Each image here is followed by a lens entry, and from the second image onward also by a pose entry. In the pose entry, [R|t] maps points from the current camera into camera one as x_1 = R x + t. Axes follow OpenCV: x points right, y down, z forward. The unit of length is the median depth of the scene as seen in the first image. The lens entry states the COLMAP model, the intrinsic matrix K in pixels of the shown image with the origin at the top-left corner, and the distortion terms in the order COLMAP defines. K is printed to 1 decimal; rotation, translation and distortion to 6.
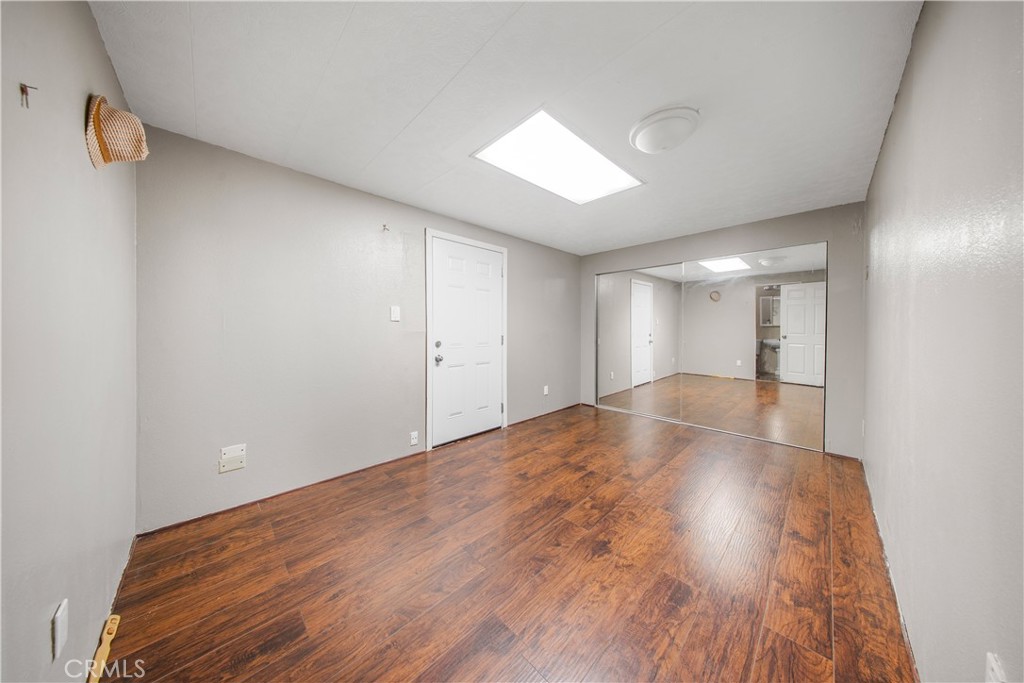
lens RADIAL K [[312.6, 0, 515.2], [0, 312.6, 333.2], [0, 0, 1]] dist [0.001357, -0.000530]
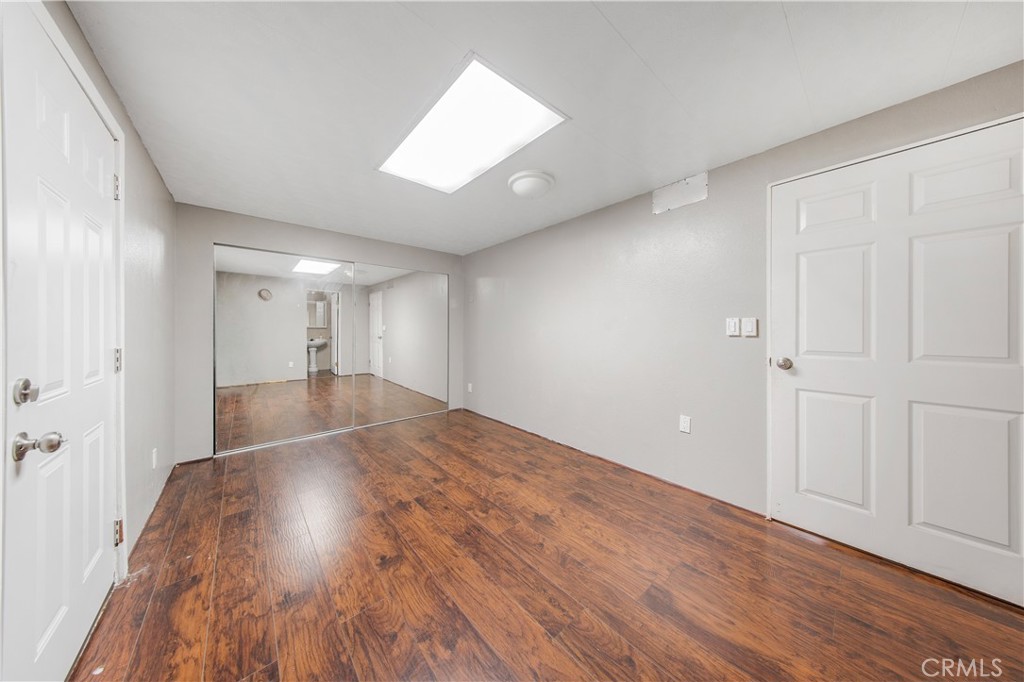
lens RADIAL K [[312.6, 0, 507.5], [0, 312.6, 330.6], [0, 0, 1]] dist [0.001357, -0.000530]
pose [[0.058469, -0.006909, 0.998265, -0.686987], [0.019587, 0.999791, 0.005773, -0.014535], [-0.998097, 0.019216, 0.058592, 0.820995]]
